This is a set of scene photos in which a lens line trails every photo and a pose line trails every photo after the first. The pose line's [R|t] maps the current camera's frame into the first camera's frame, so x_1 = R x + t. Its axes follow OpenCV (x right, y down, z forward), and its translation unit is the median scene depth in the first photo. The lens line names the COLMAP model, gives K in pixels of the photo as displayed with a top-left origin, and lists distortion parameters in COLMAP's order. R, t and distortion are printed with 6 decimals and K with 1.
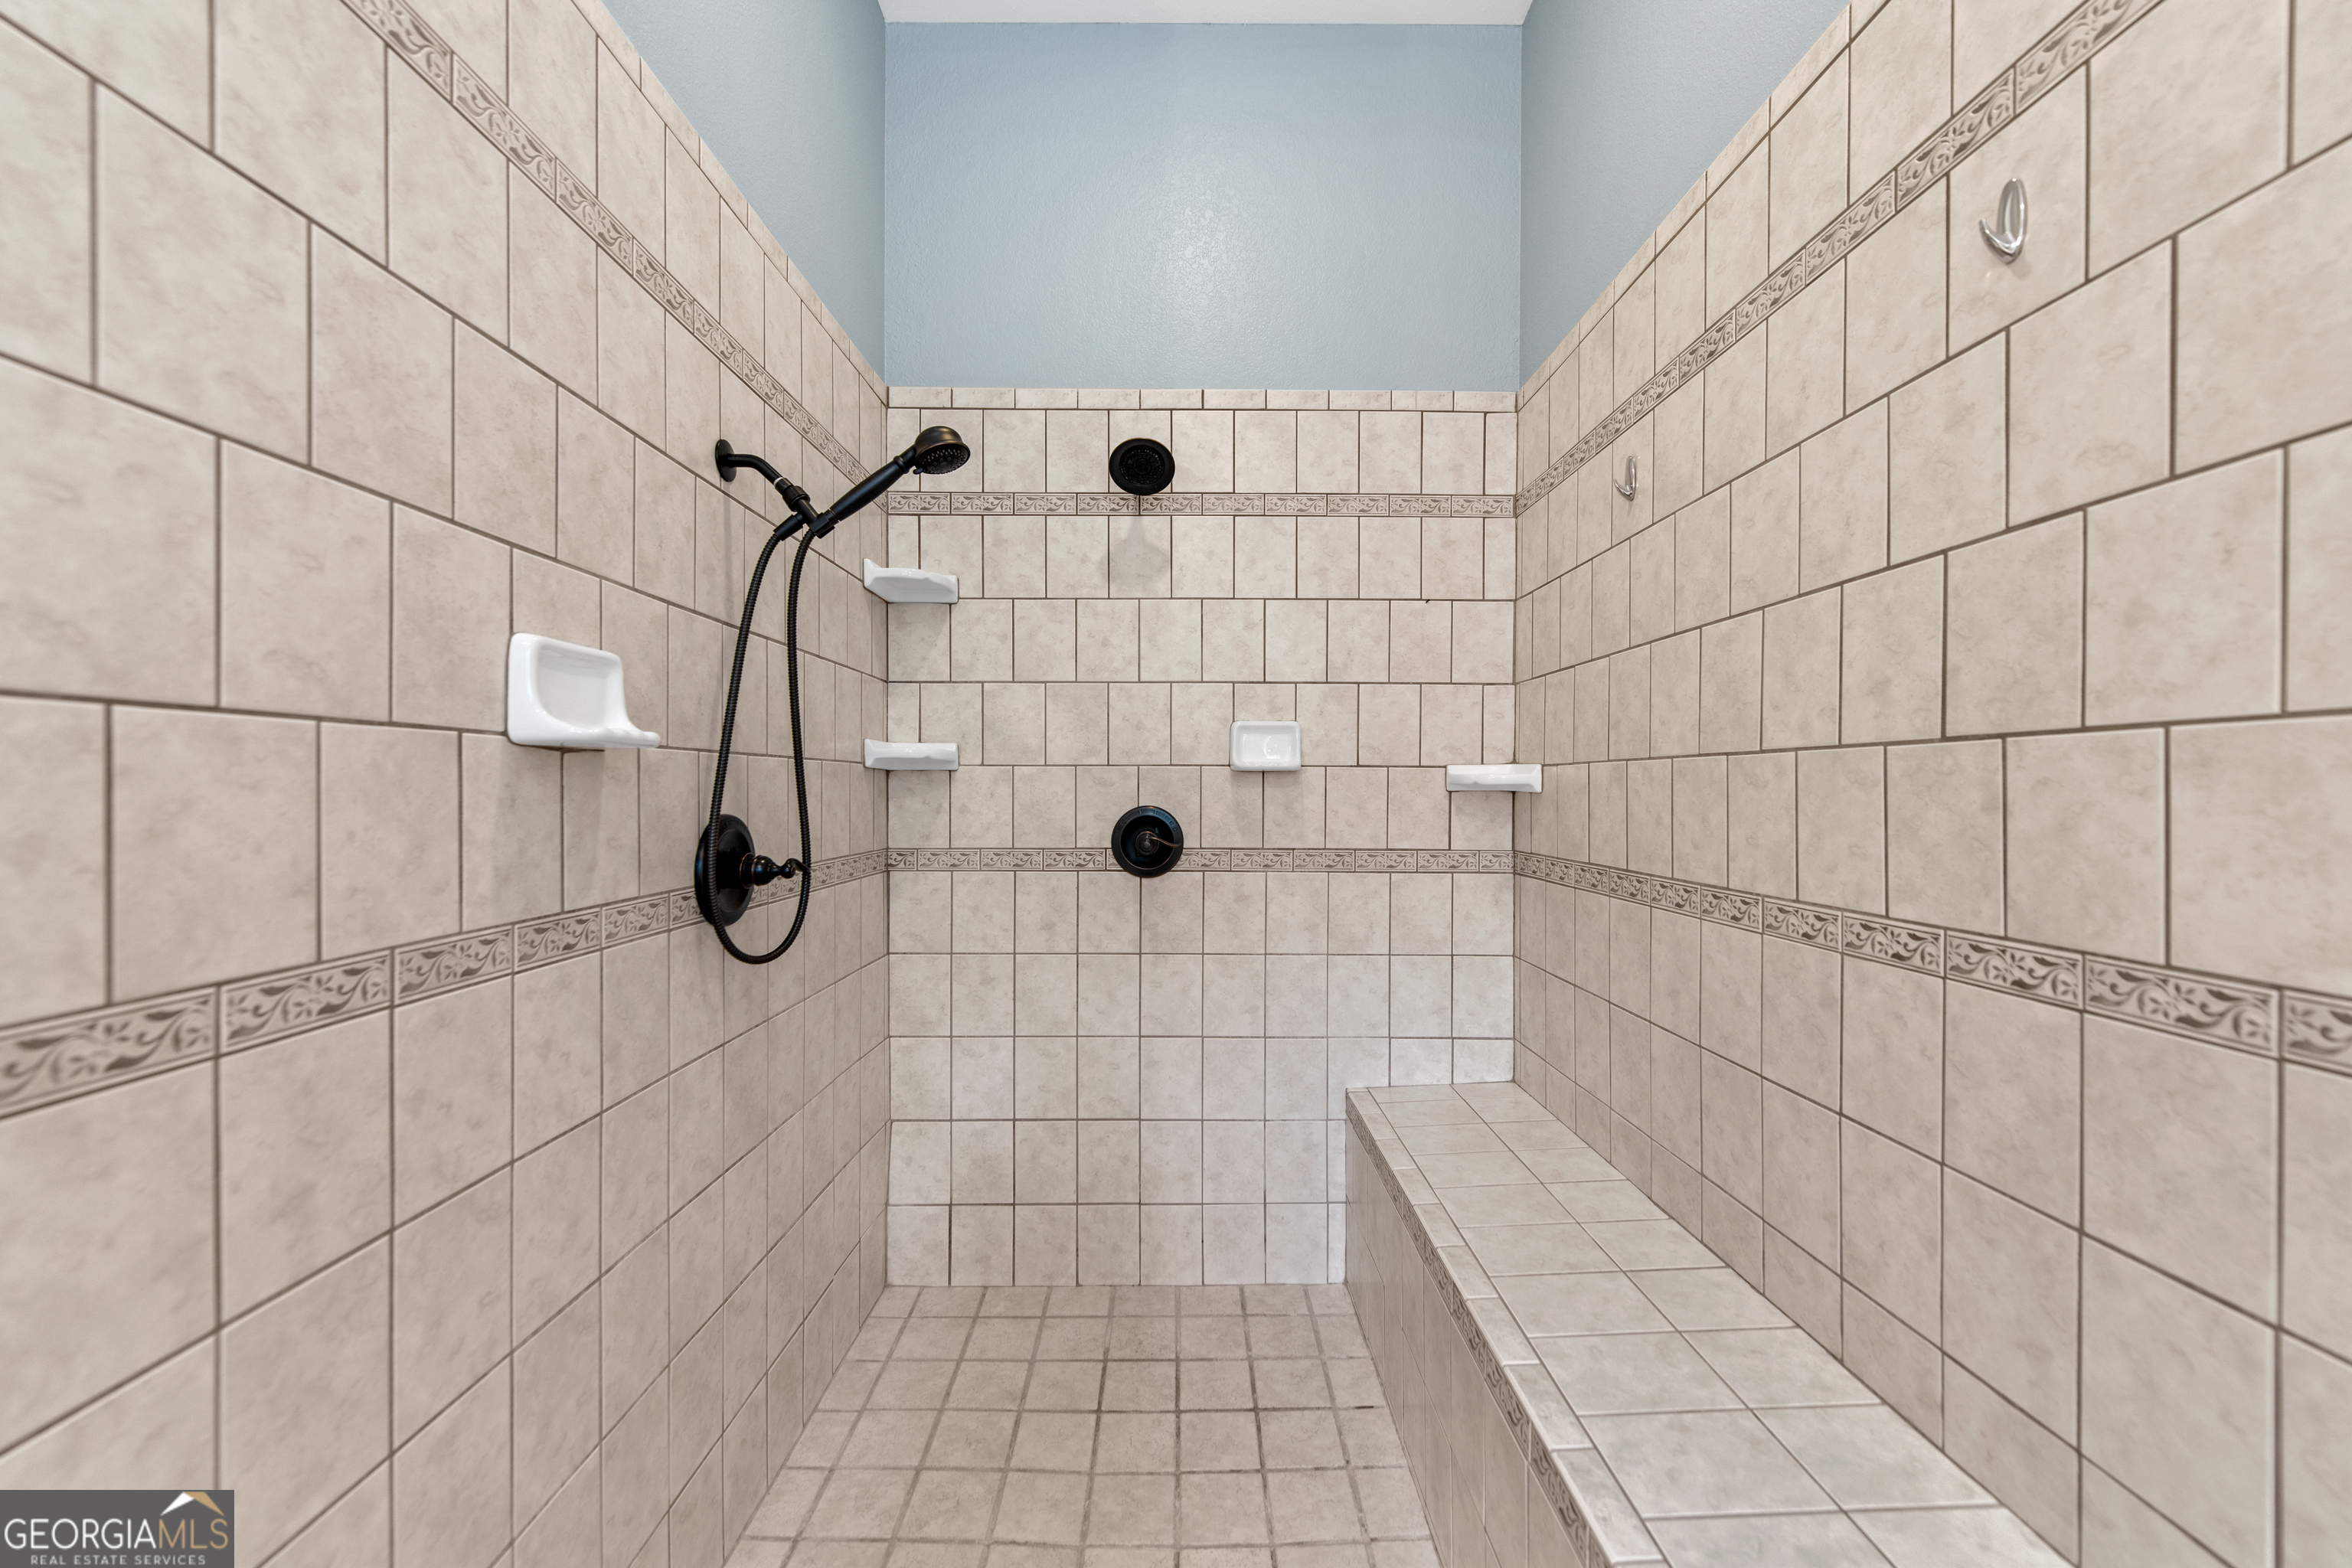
lens RADIAL K [[922.1, 0, 1181.9], [0, 922.1, 791.7], [0, 0, 1]] dist [0.016455, -0.006105]
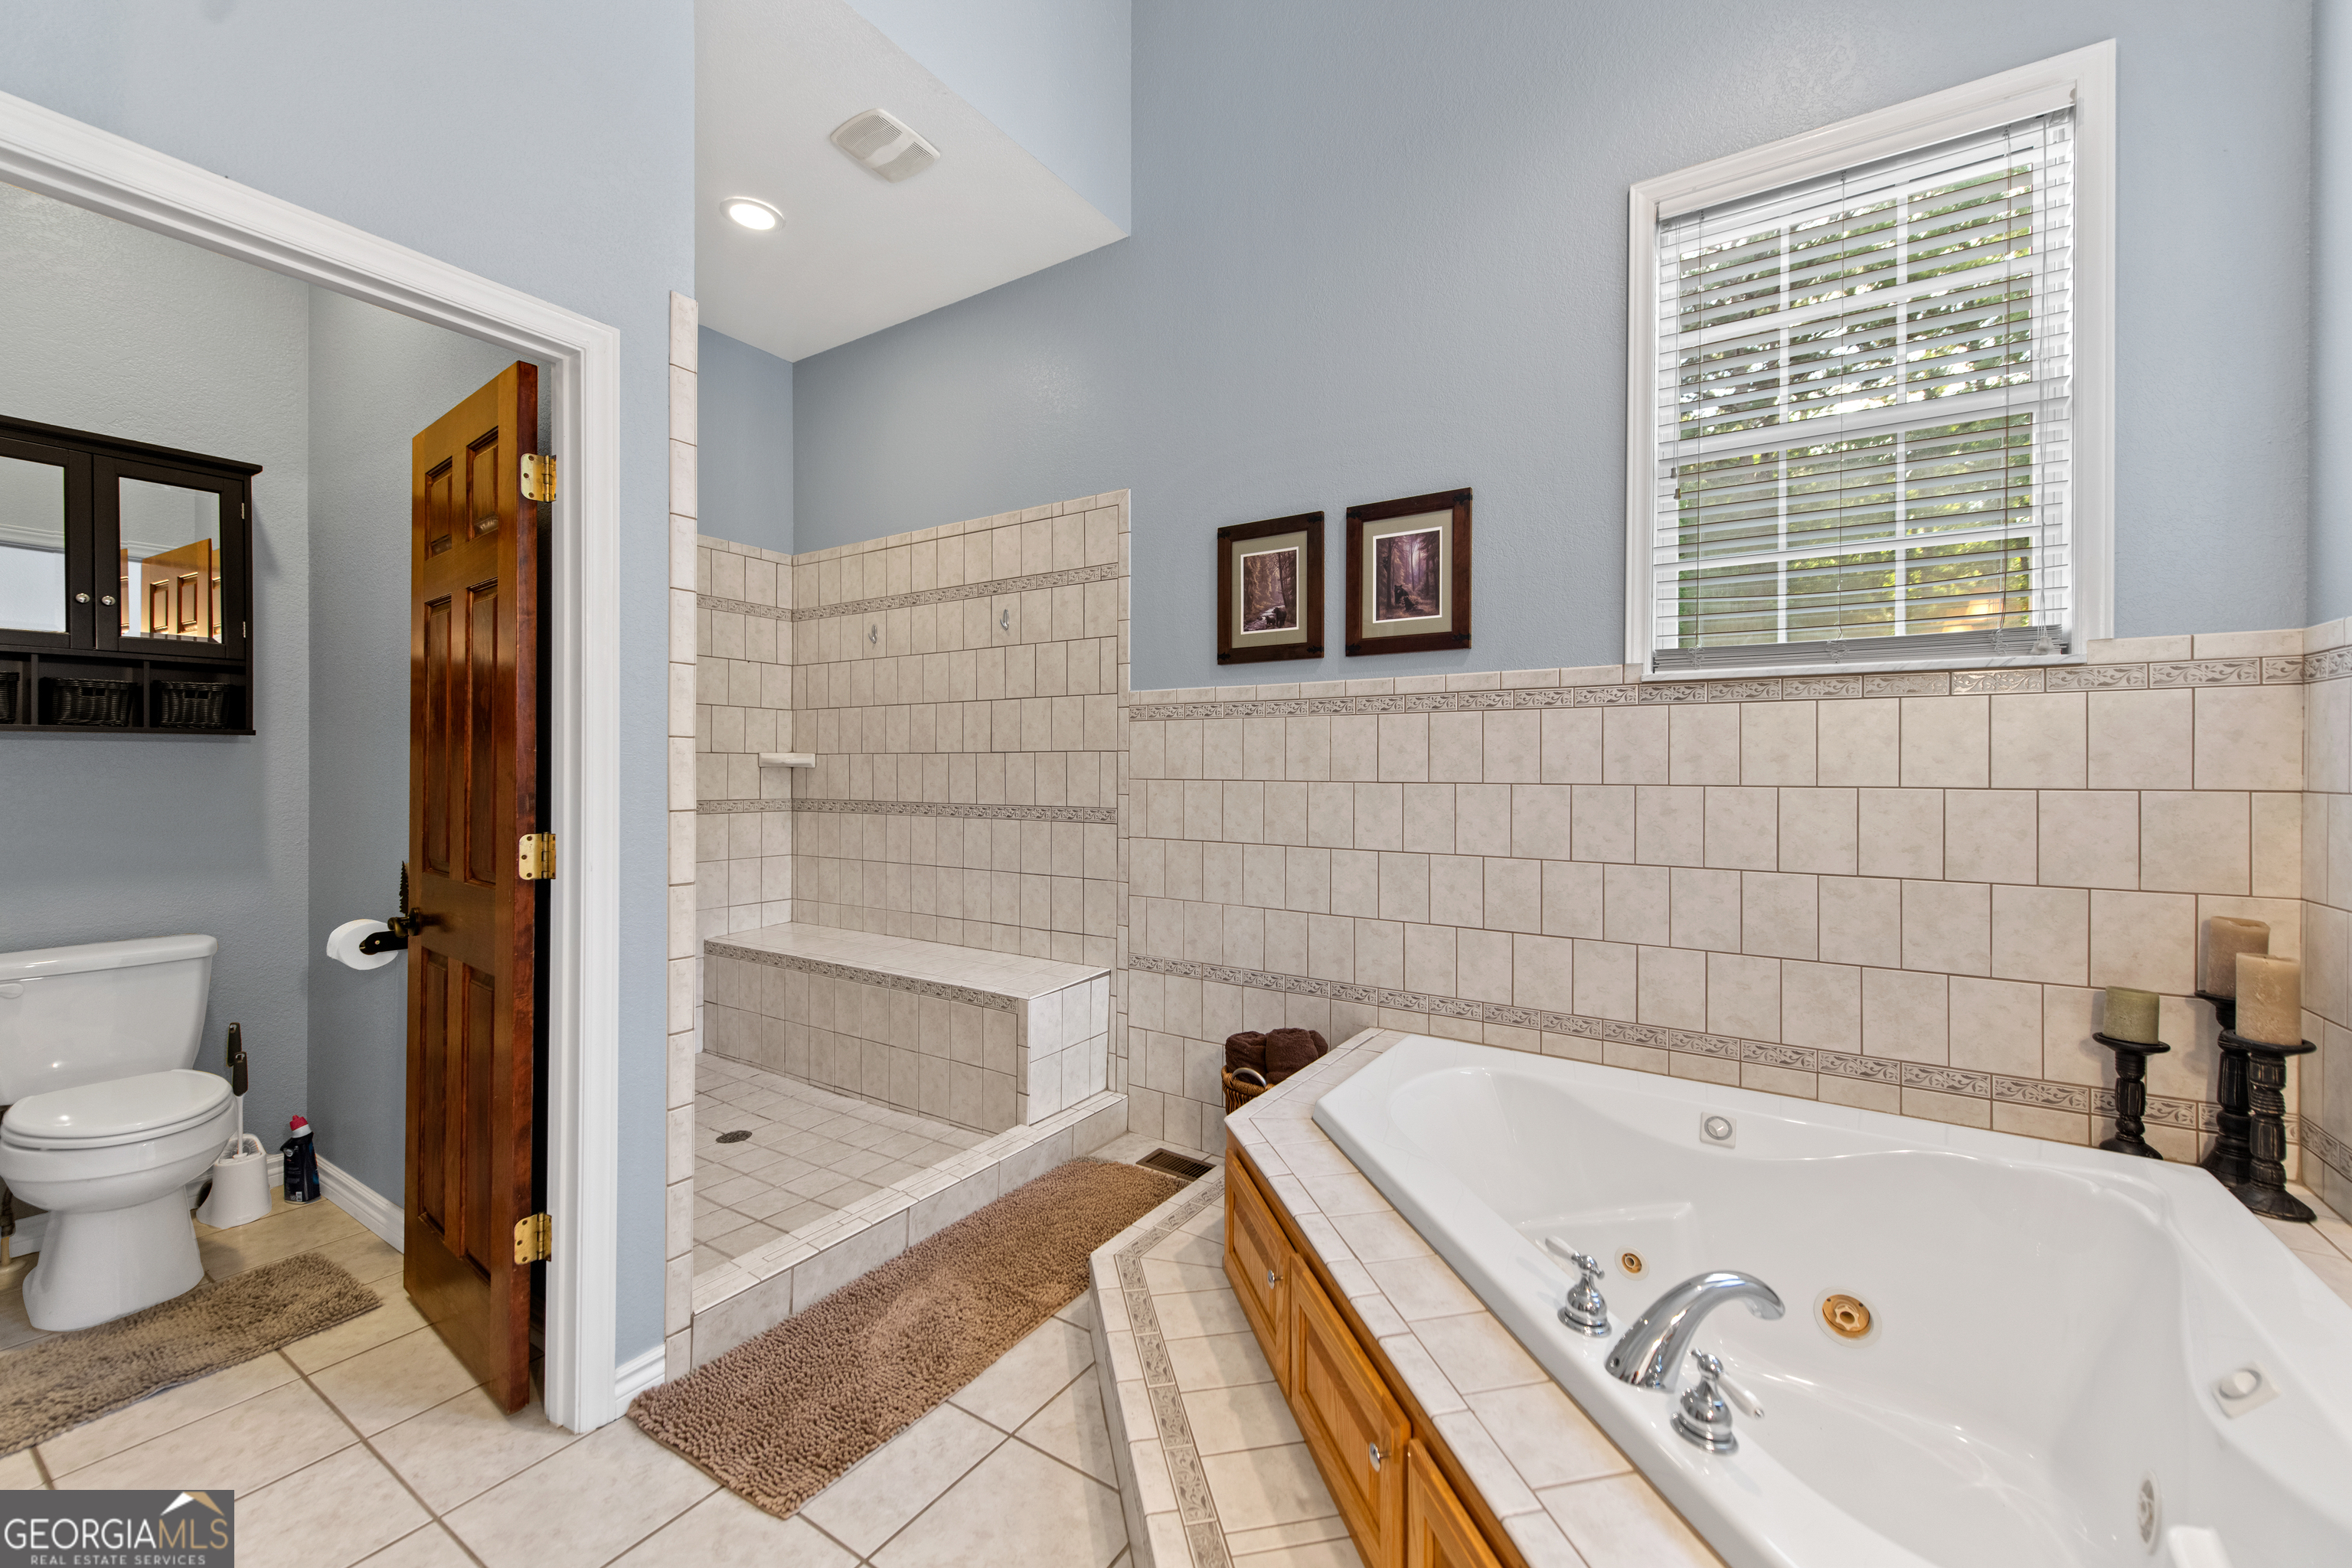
lens RADIAL K [[928.3, 0, 1188.7], [0, 928.3, 768.1], [0, 0, 1]] dist [0.014662, -0.006189]
pose [[0.545046, -0.002558, 0.838402, -1.009420], [0.001761, 0.999997, 0.001906, -0.000663], [-0.838404, 0.000438, 0.545049, -0.908321]]
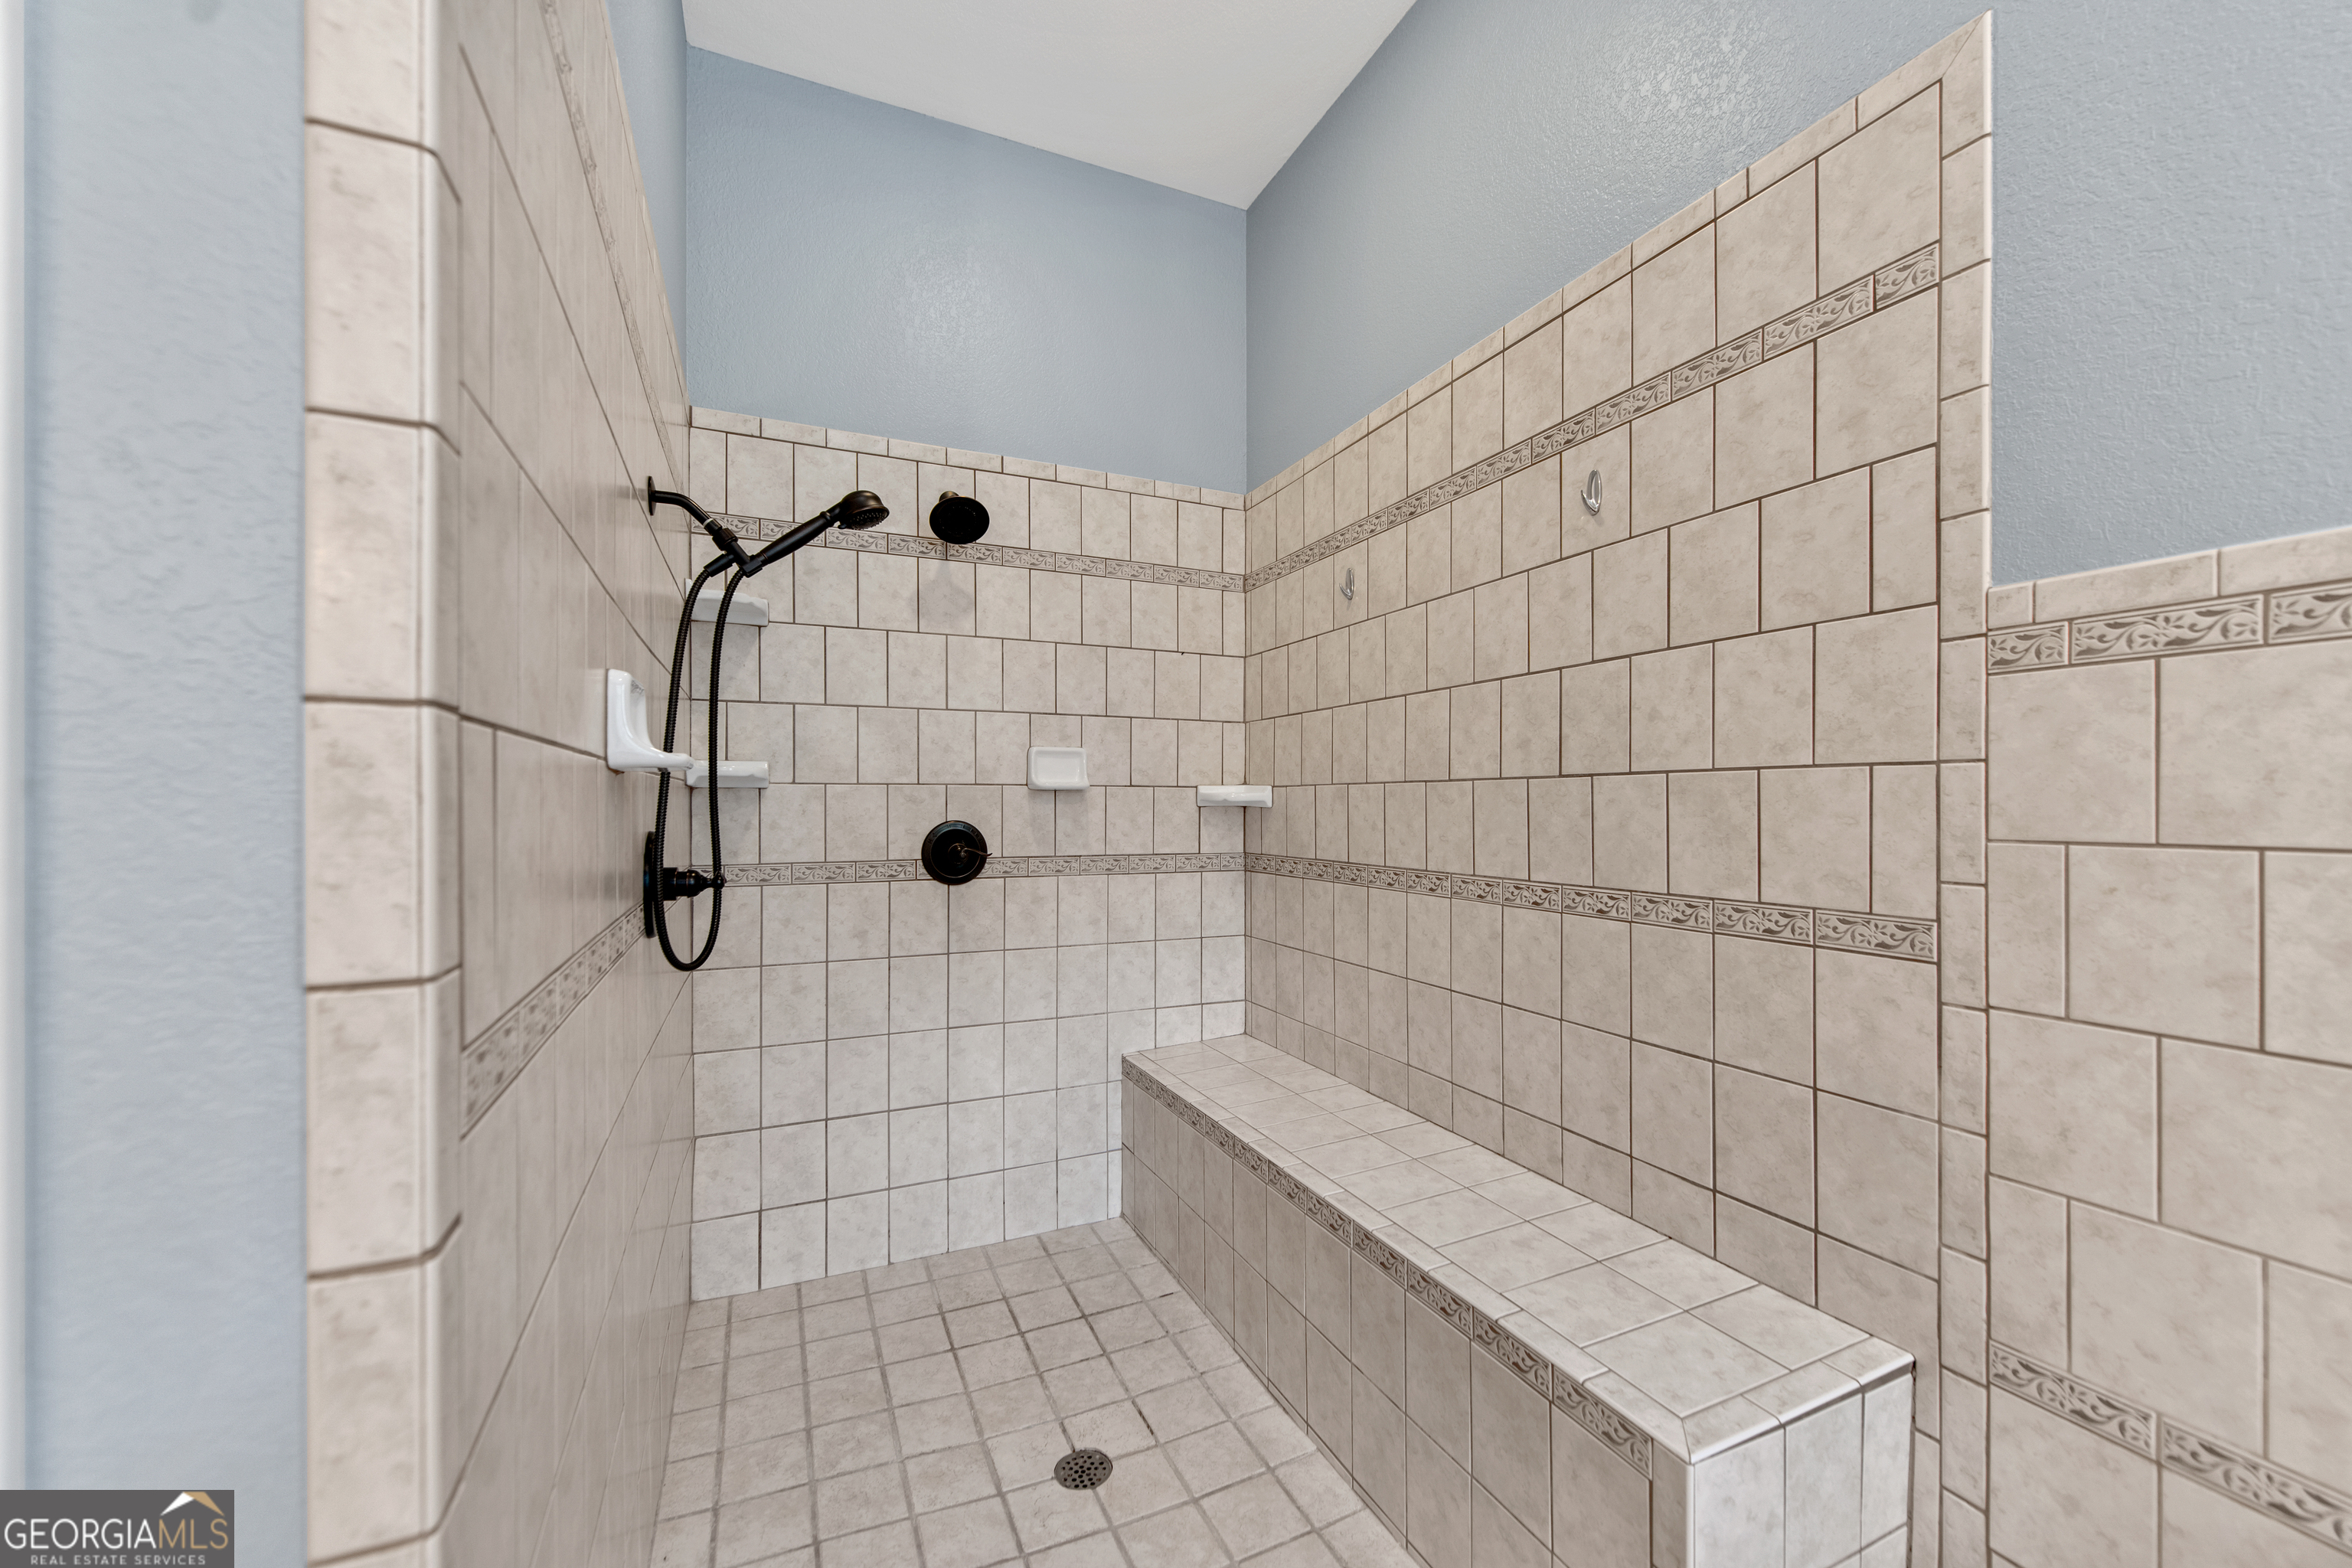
lens RADIAL K [[924.5, 0, 1181.5], [0, 924.5, 801.8], [0, 0, 1]] dist [0.016178, -0.006194]
pose [[0.914731, -0.001643, 0.404061, -0.303651], [0.003784, 0.999983, -0.004502, -0.001722], [-0.404046, 0.005647, 0.914721, -0.172353]]
